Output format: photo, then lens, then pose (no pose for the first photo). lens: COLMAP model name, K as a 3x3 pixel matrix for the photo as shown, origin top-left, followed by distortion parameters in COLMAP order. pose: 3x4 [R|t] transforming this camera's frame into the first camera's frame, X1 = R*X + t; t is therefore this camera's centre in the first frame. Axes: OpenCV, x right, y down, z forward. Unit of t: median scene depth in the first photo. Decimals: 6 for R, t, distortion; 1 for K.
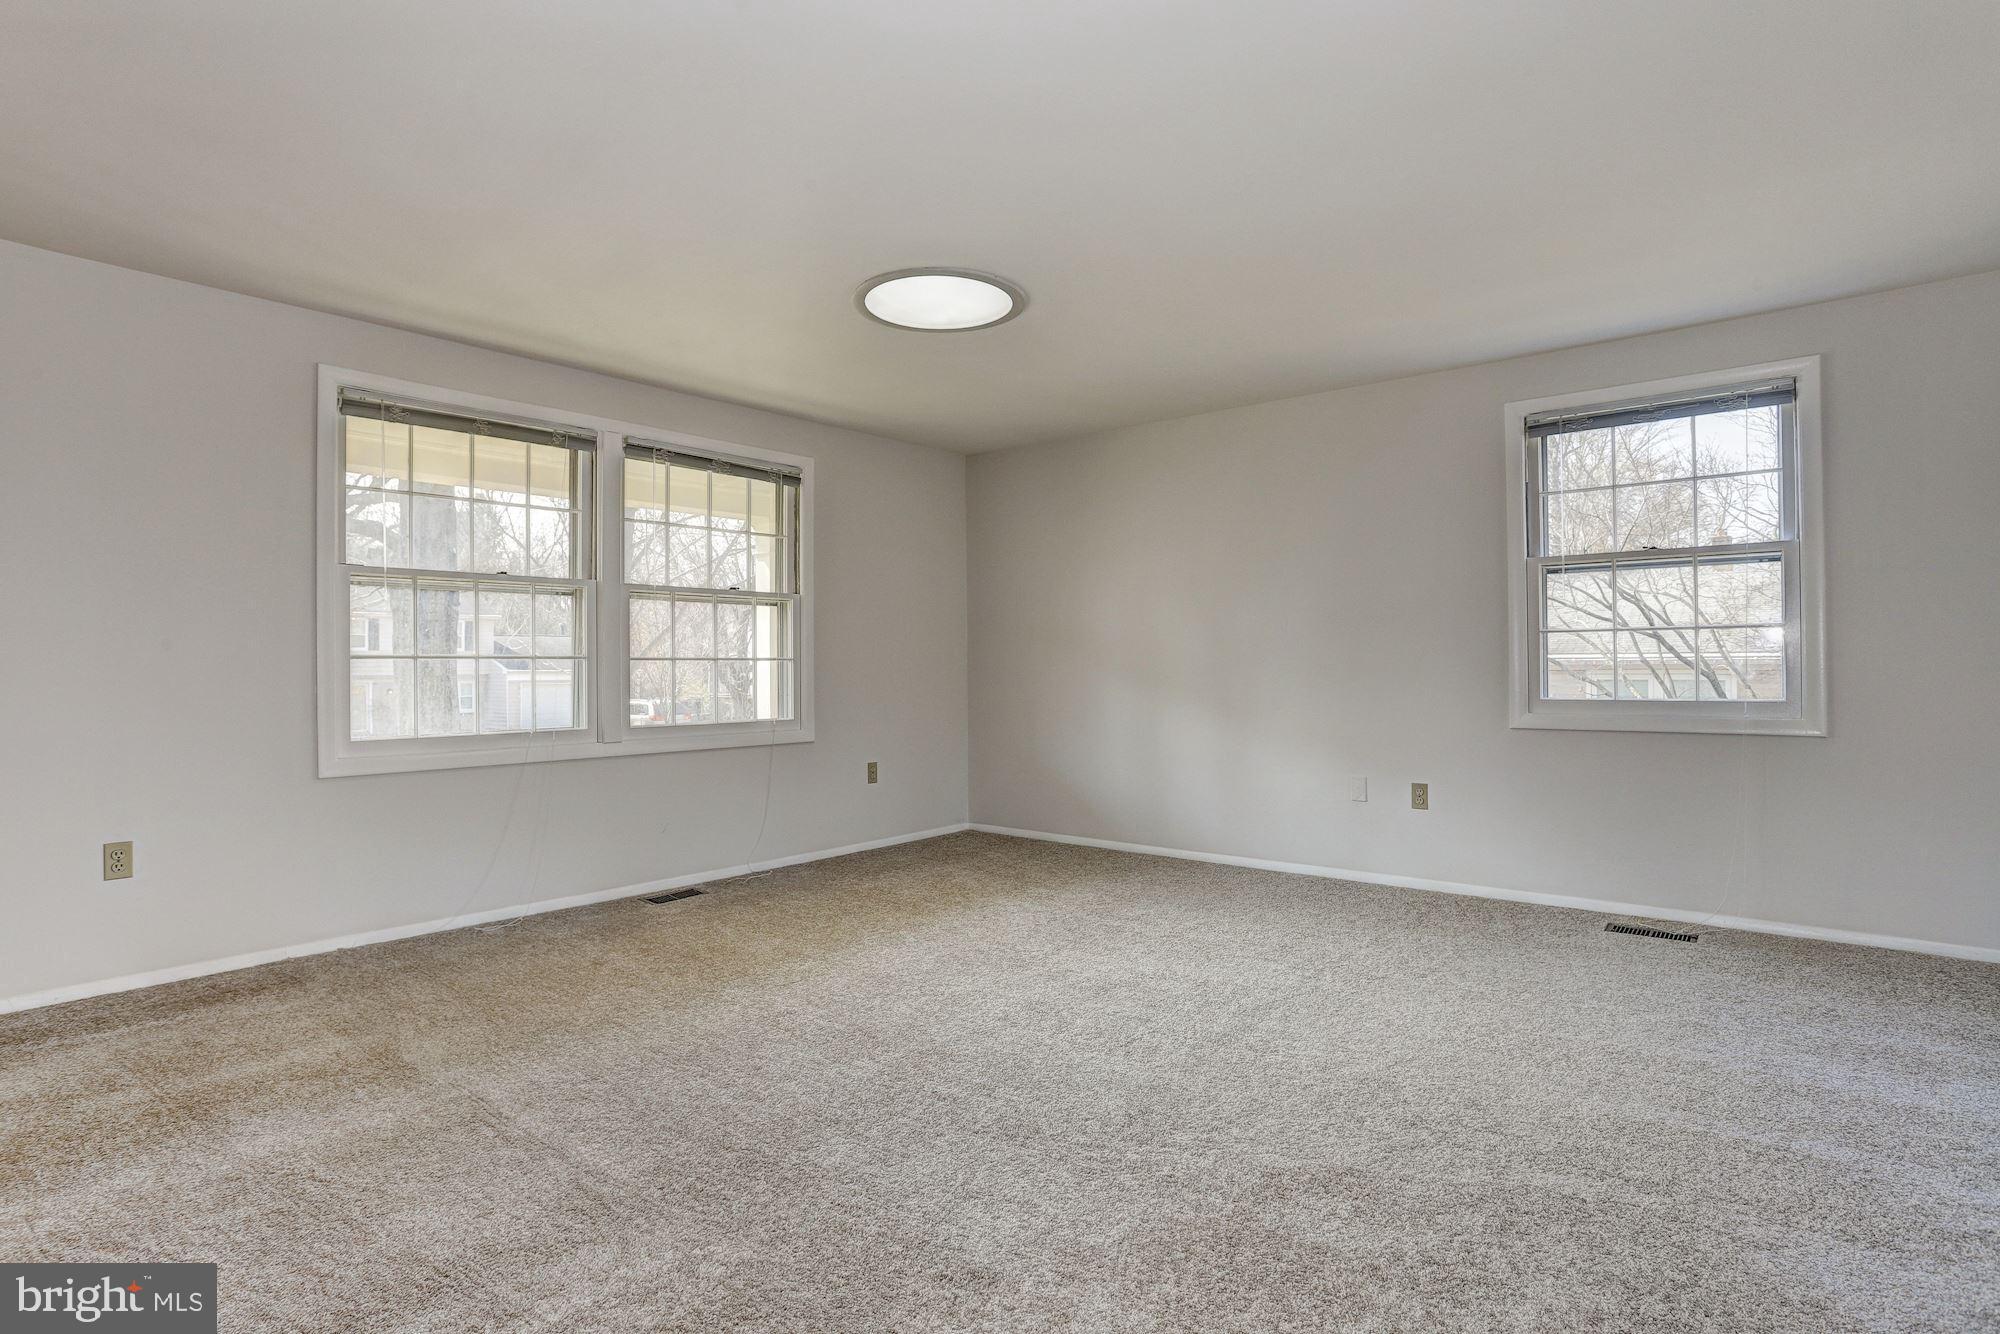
lens RADIAL K [[975.6, 0, 988.5], [0, 975.6, 663.9], [0, 0, 1]] dist [-0.066053, 0.027712]
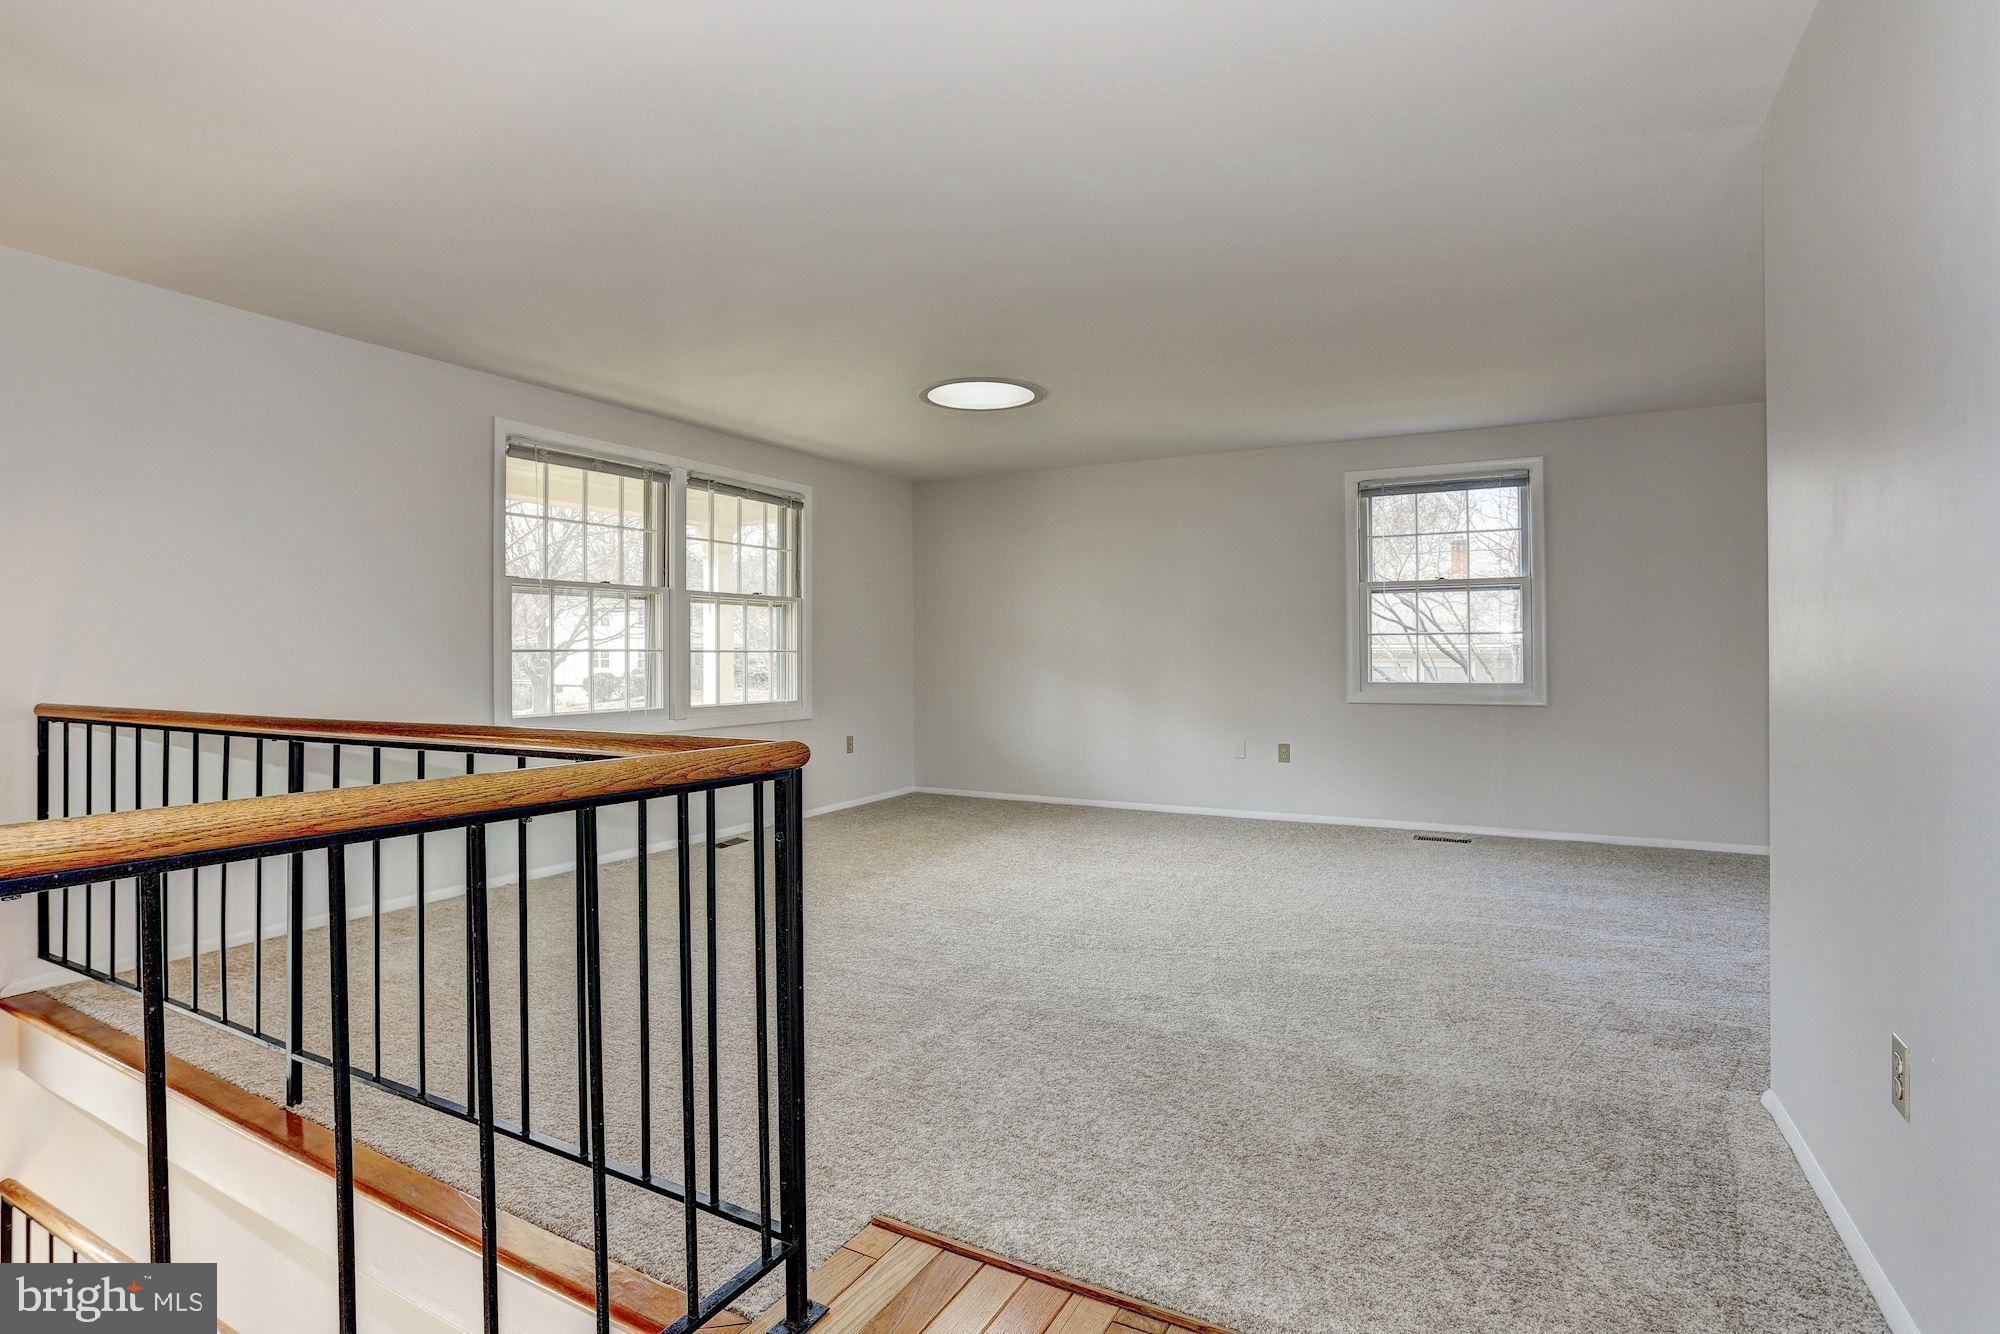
lens RADIAL K [[955.0, 0, 975.5], [0, 955.0, 643.9], [0, 0, 1]] dist [-0.052885, 0.000593]
pose [[0.983125, 0.004588, 0.182878, -0.249763], [-0.003409, 0.999971, -0.006760, -0.008305], [-0.182904, 0.006022, 0.983112, -0.270528]]
